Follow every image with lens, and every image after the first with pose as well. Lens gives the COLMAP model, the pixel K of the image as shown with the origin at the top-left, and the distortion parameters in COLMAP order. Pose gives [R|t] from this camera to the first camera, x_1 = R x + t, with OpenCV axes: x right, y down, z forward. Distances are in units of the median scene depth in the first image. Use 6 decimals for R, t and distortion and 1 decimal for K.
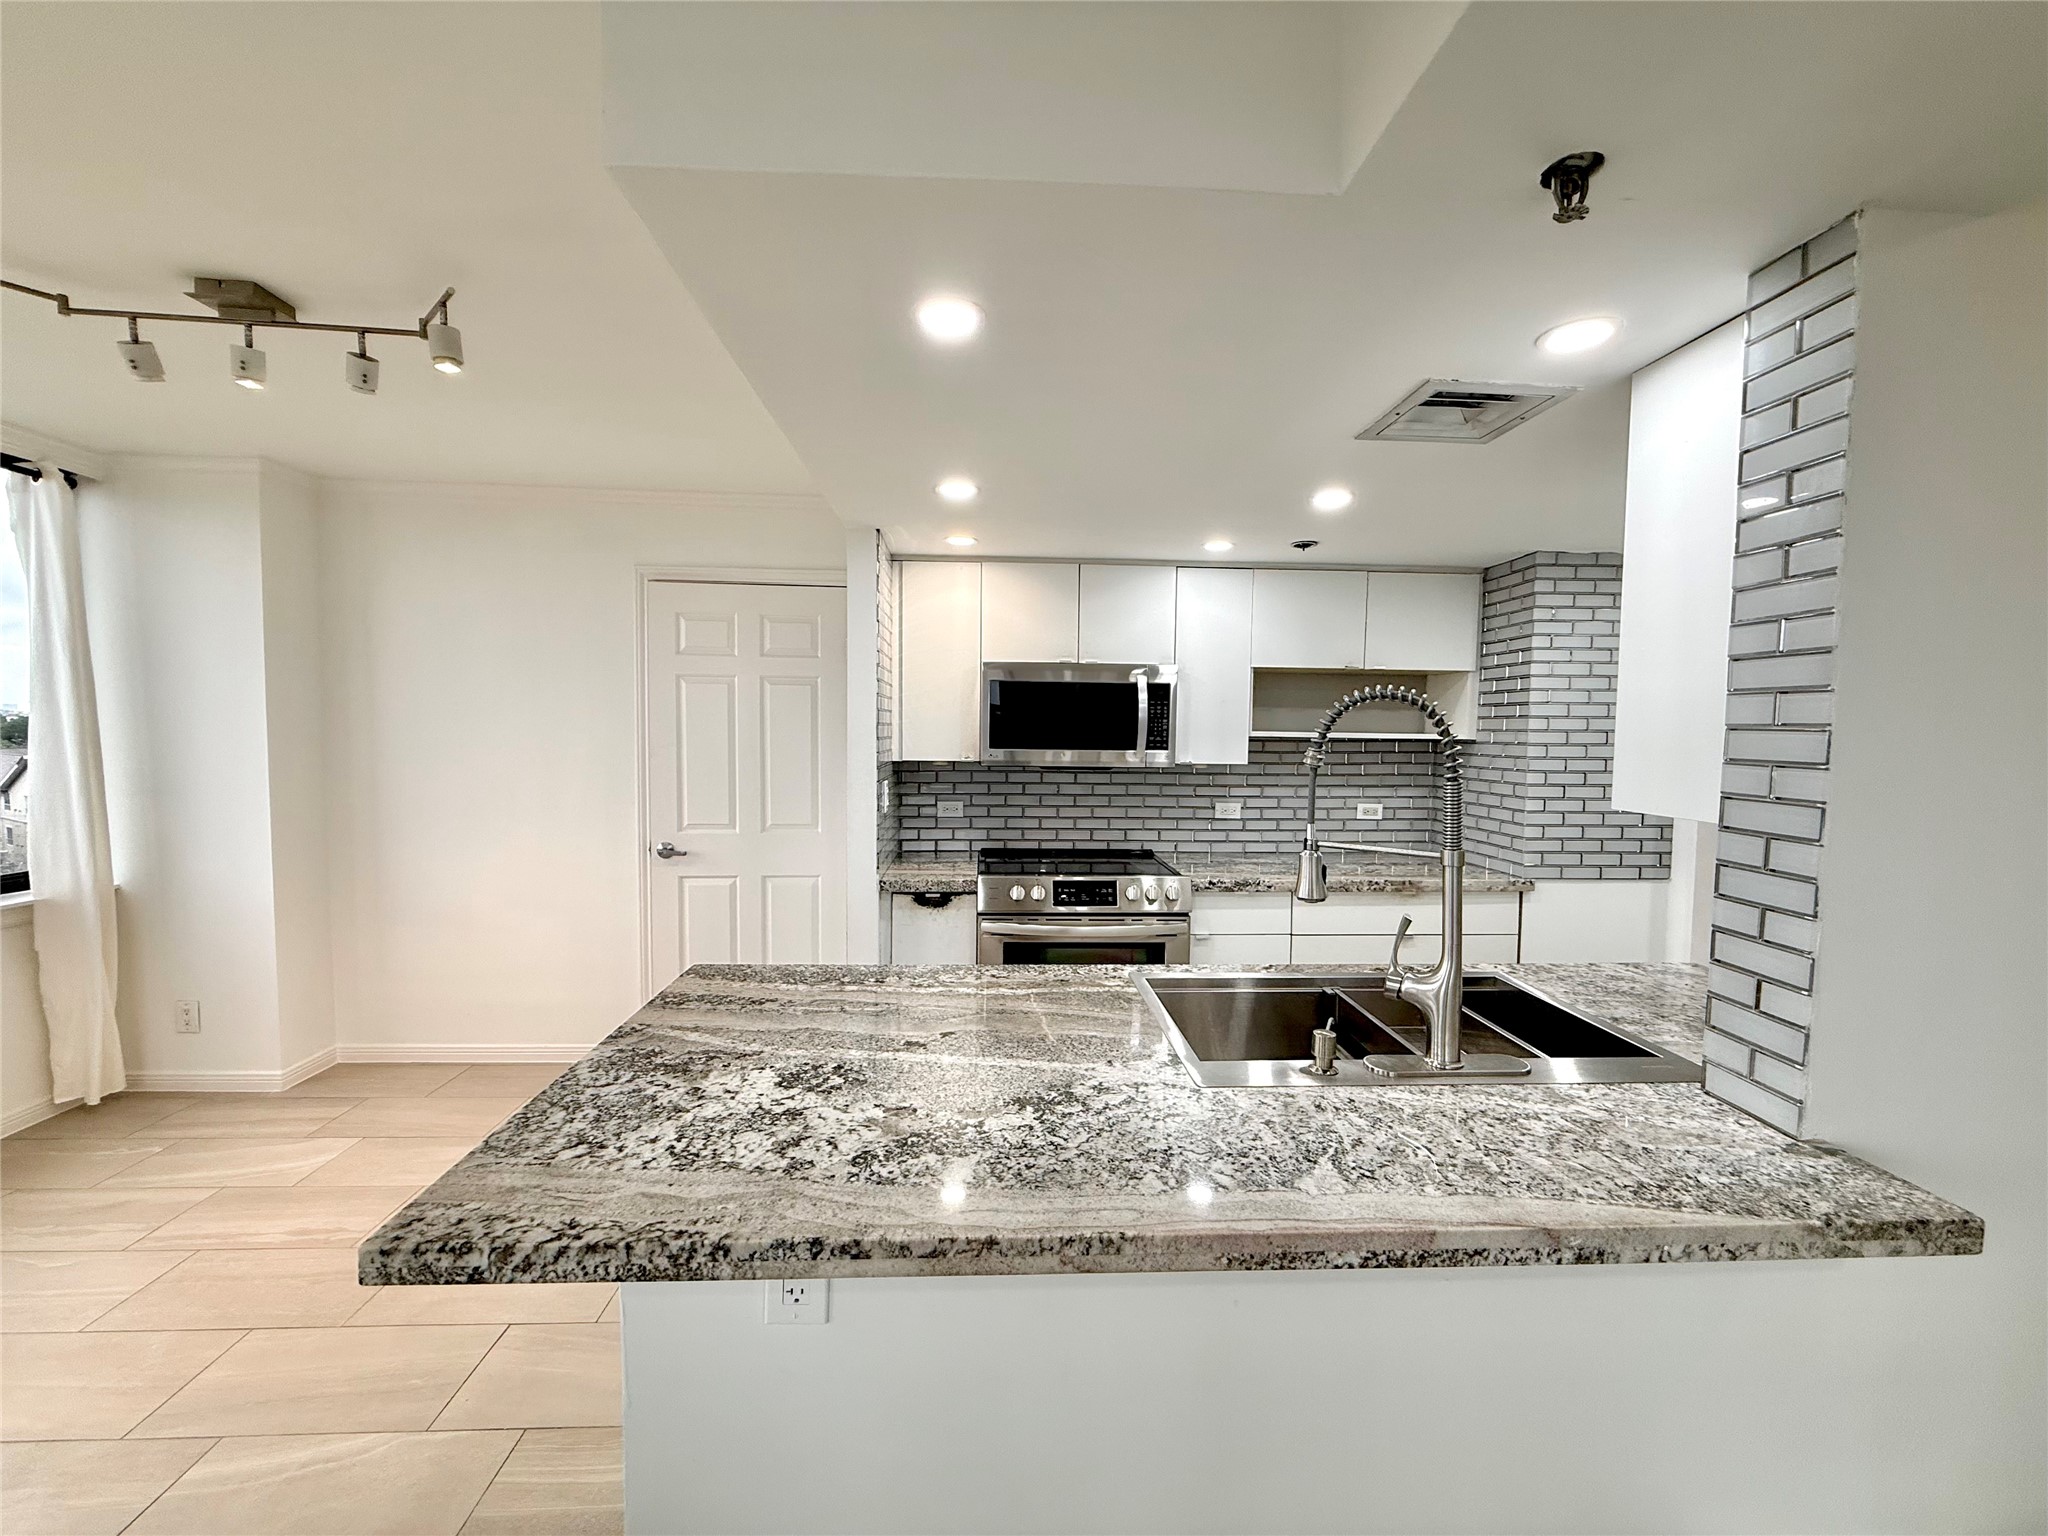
lens RADIAL K [[815.4, 0, 1021.1], [0, 815.4, 772.3], [0, 0, 1]] dist [0.001422, 0.000546]
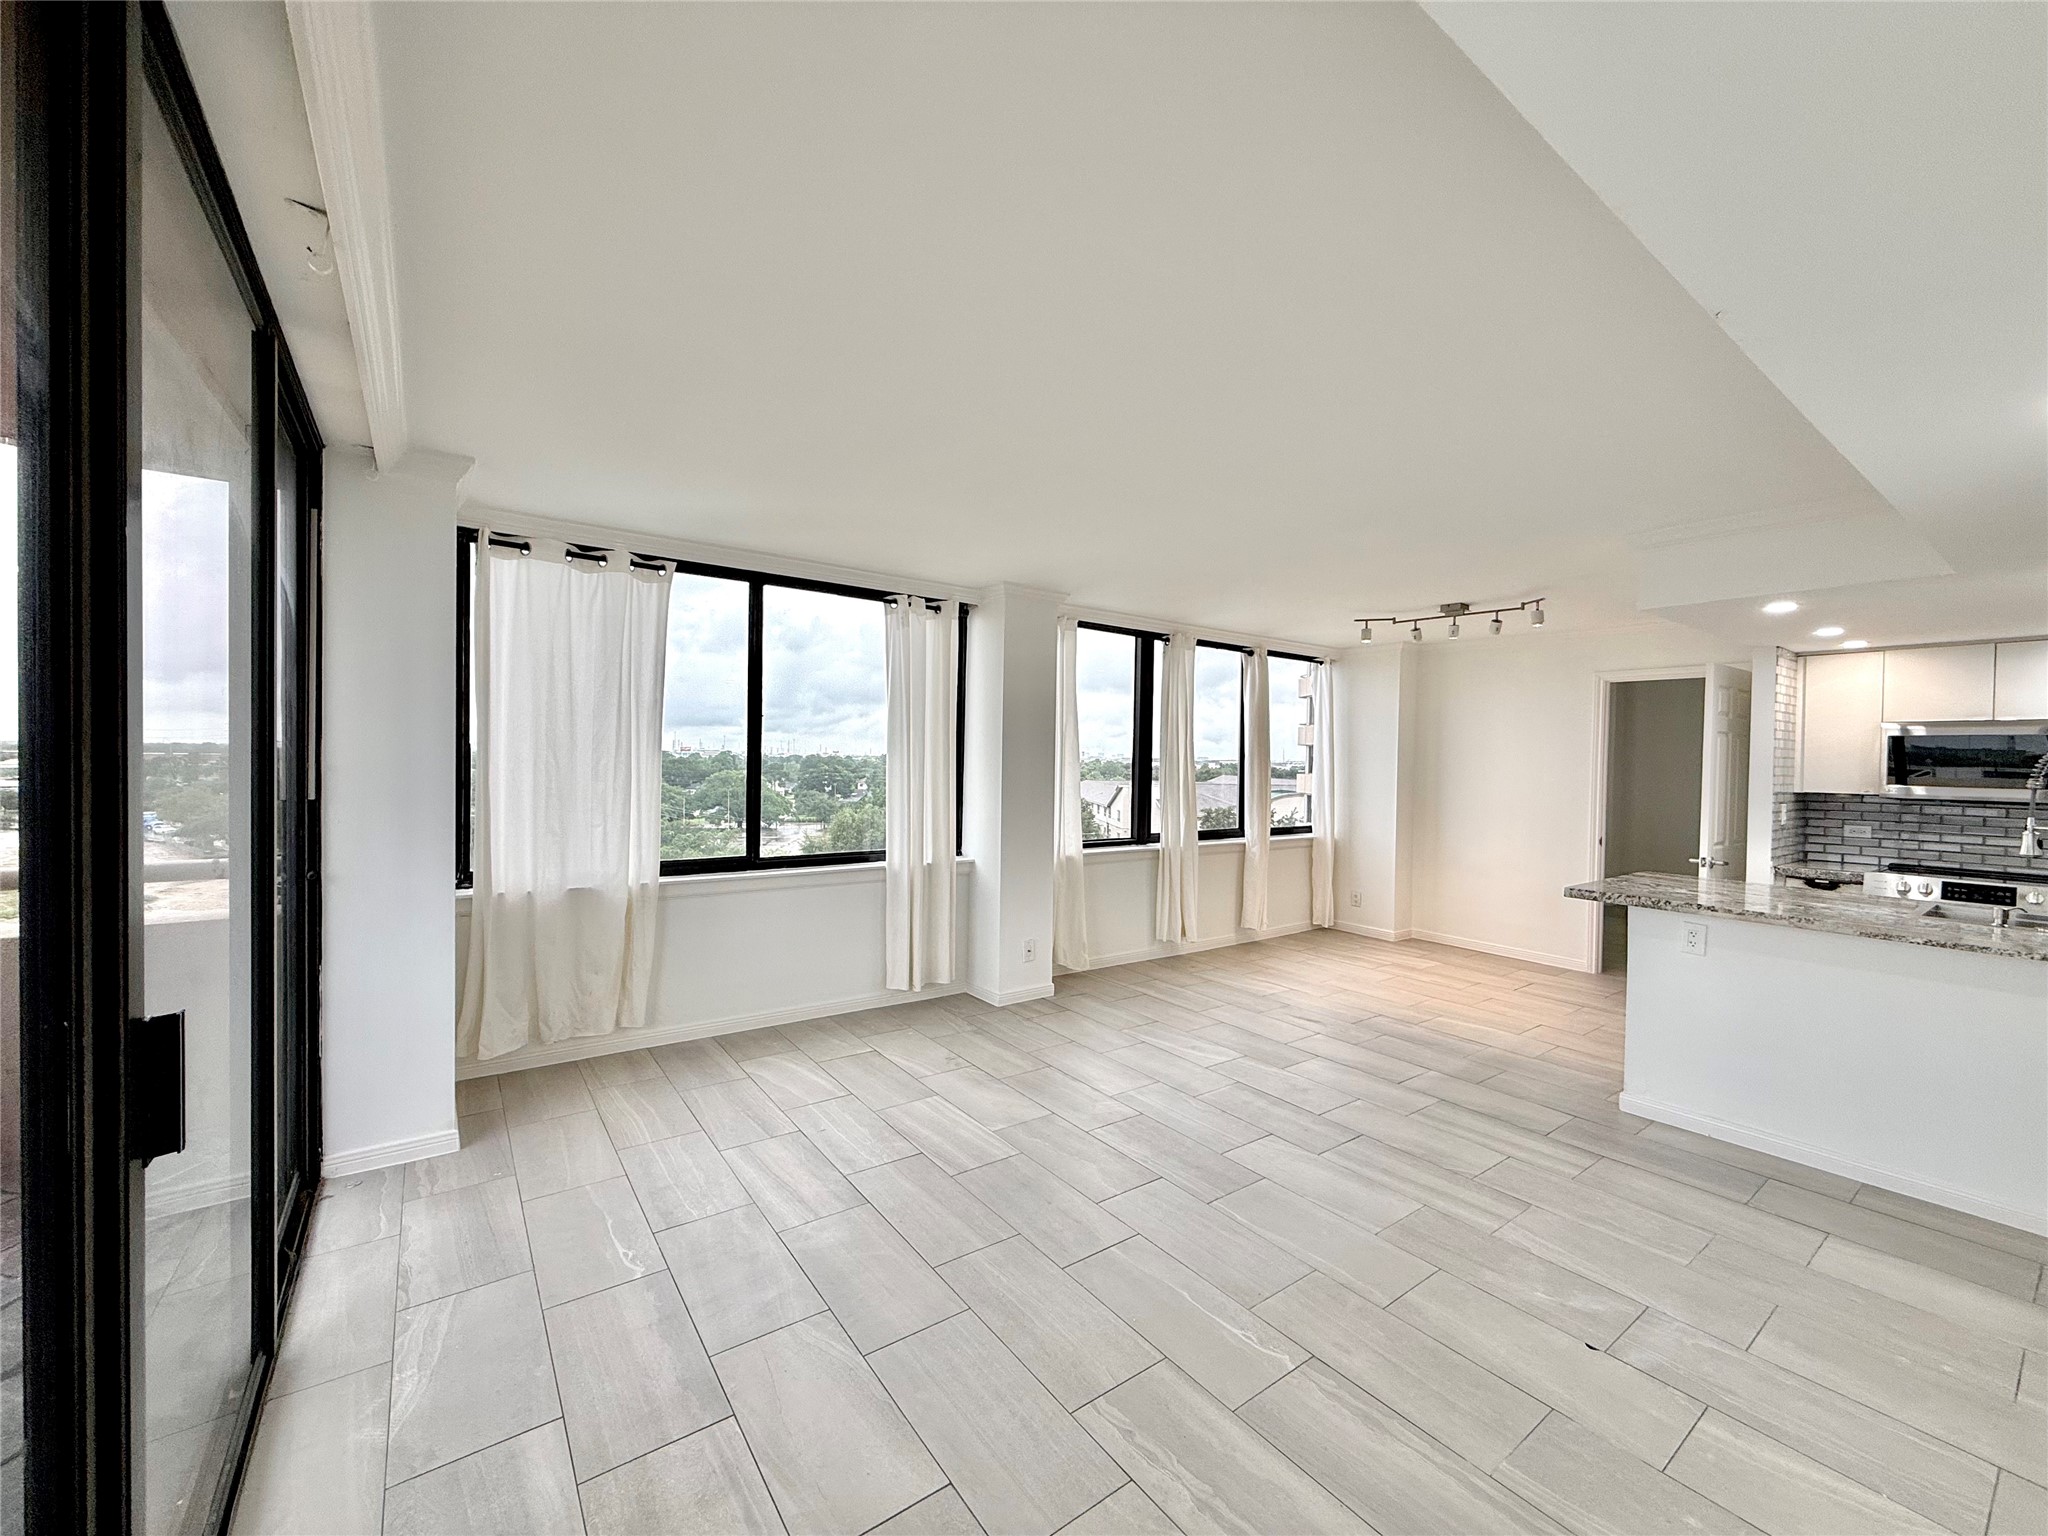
lens RADIAL K [[815.4, 0, 1018.6], [0, 815.4, 769.8], [0, 0, 1]] dist [0.001422, 0.000546]
pose [[0.547540, 0.009143, -0.836729, 0.339060], [-0.056106, 0.998091, -0.025808, 0.068055], [0.834896, 0.061076, 0.547008, -1.072016]]
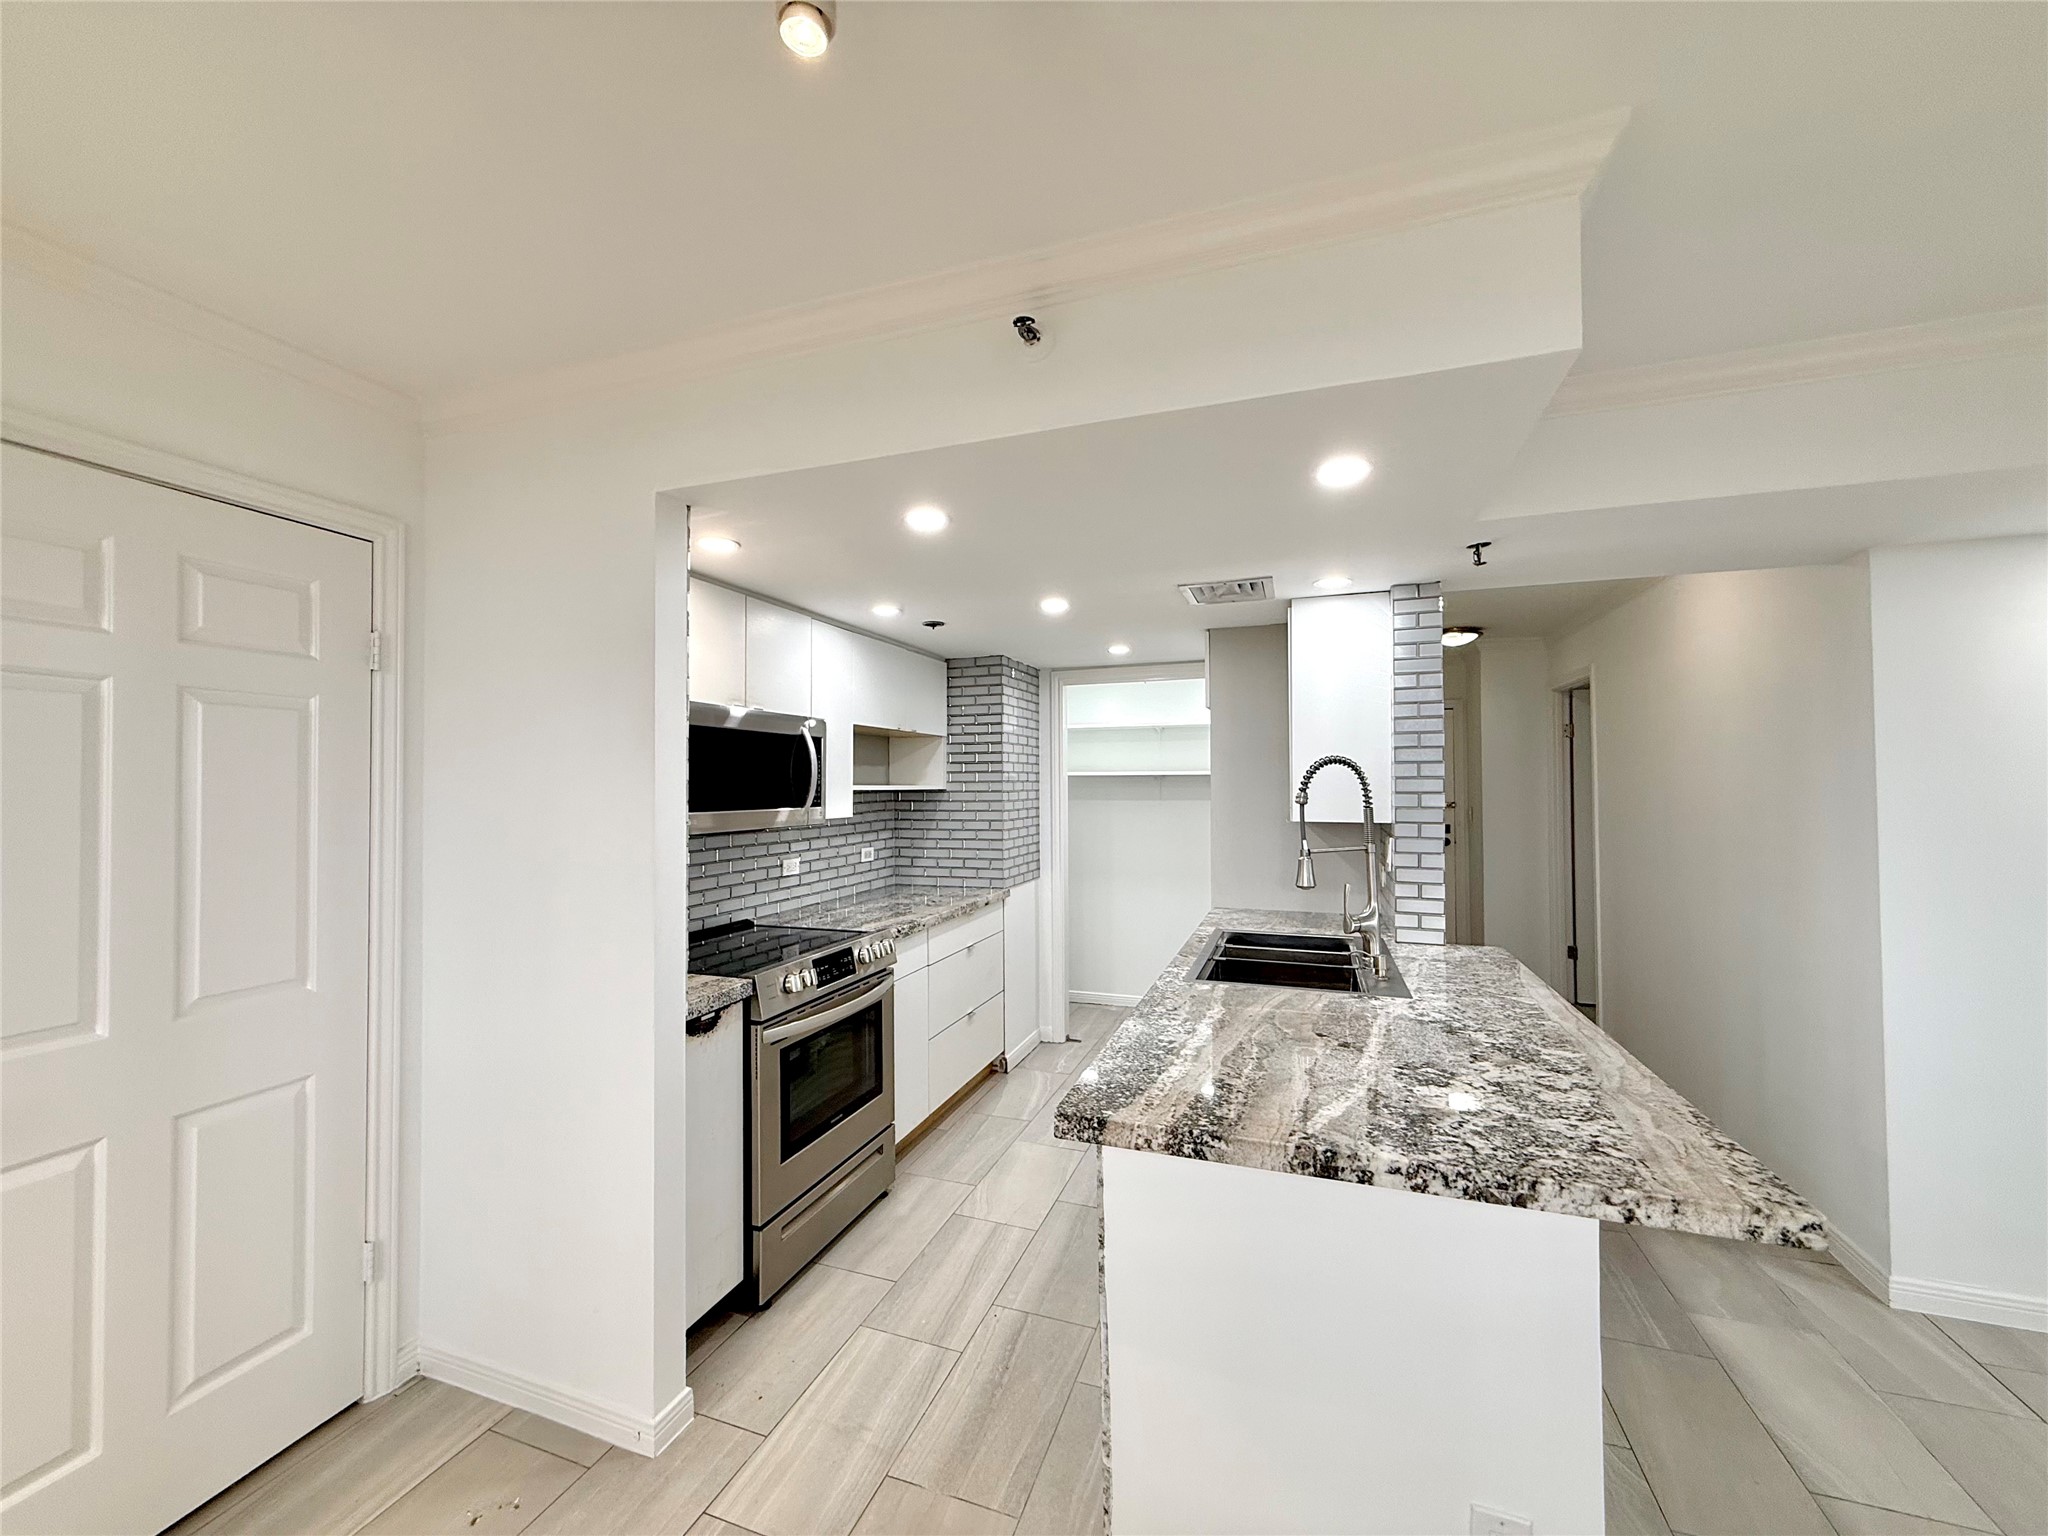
lens RADIAL K [[815.4, 0, 1019.9], [0, 815.4, 770.2], [0, 0, 1]] dist [0.001422, 0.000546]
pose [[0.382375, 0.002428, 0.924004, -0.677830], [0.059859, 0.997831, -0.027394, -0.031742], [-0.922066, 0.065785, 0.381400, 0.454497]]
